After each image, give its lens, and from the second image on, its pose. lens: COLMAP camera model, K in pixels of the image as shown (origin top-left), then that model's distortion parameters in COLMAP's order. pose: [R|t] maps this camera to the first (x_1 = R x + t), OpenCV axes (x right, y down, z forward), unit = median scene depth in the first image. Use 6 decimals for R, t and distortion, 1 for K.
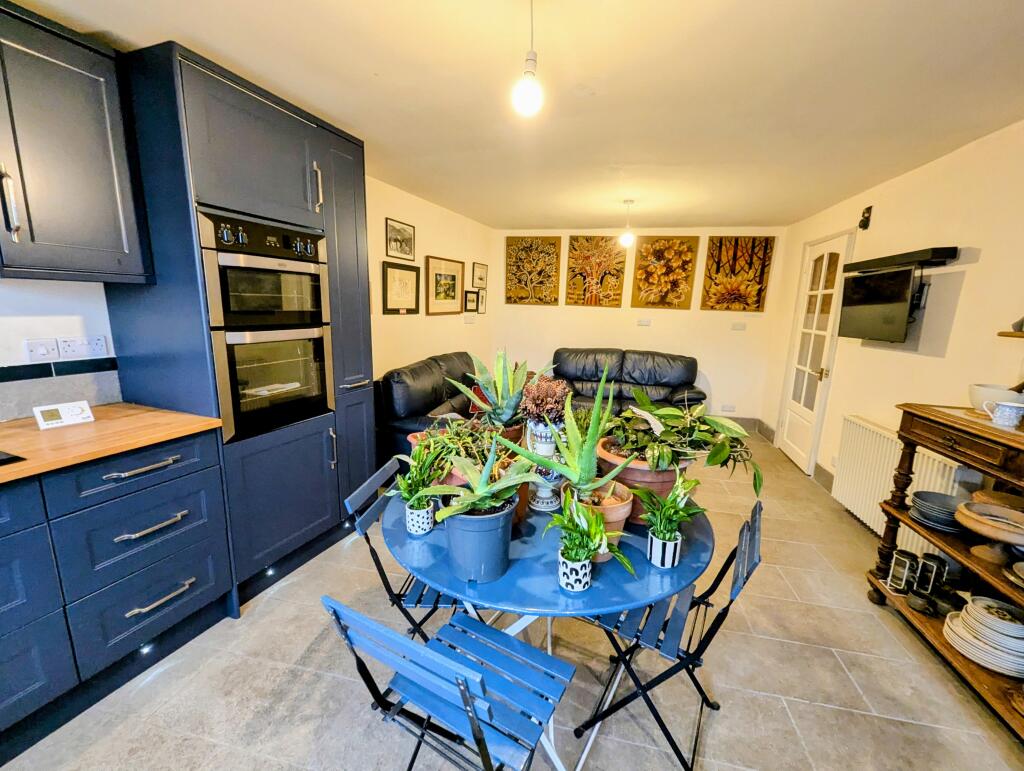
lens RADIAL K [[430.6, 0, 515.1], [0, 430.6, 389.4], [0, 0, 1]] dist [0.002935, -0.000571]
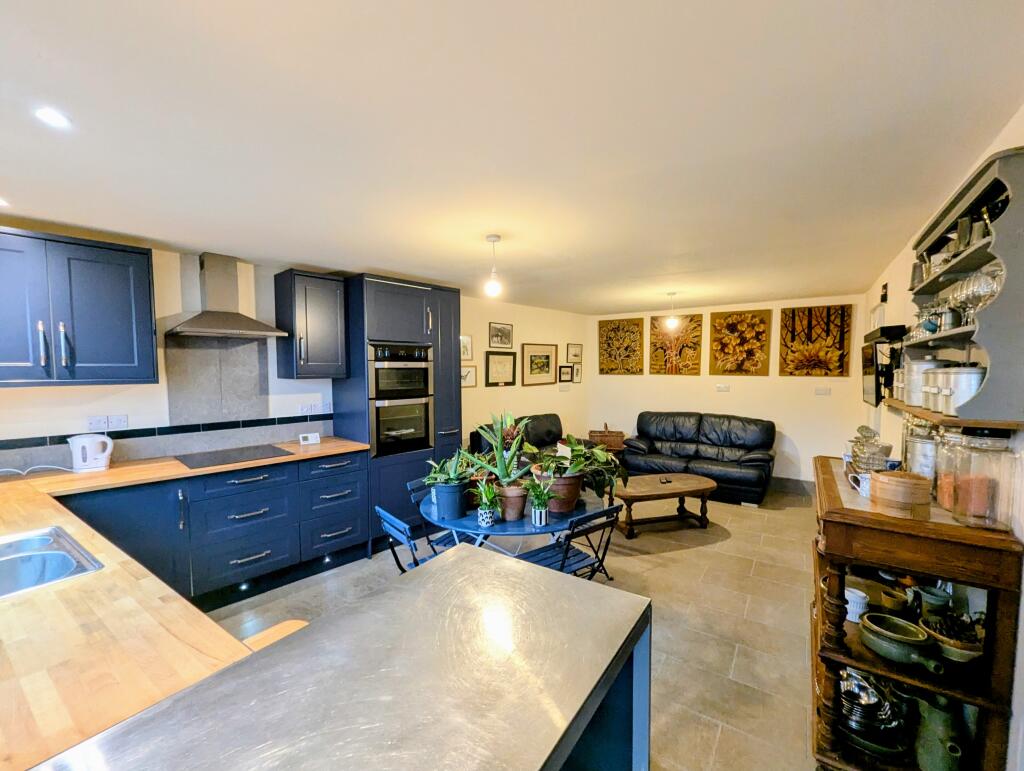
lens RADIAL K [[430.6, 0, 512.3], [0, 430.6, 387.9], [0, 0, 1]] dist [0.002935, -0.000571]
pose [[0.925464, -0.014012, -0.378577, 0.234624], [-0.043328, 0.988844, -0.142517, 0.022523], [0.376350, 0.148298, 0.914532, -0.206894]]
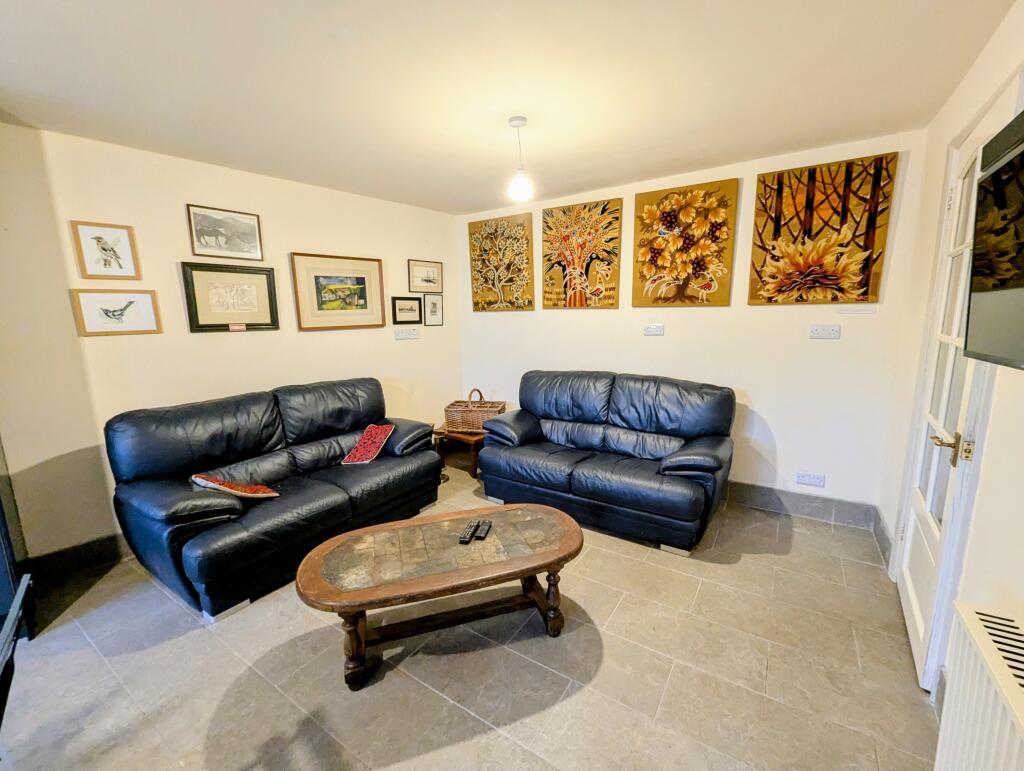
lens RADIAL K [[430.6, 0, 512.8], [0, 430.6, 387.5], [0, 0, 1]] dist [0.002935, -0.000571]
pose [[0.931356, 0.015438, -0.363784, 0.362142], [-0.027092, 0.999269, -0.026956, -0.053046], [0.363102, 0.034961, 0.931093, 0.367880]]
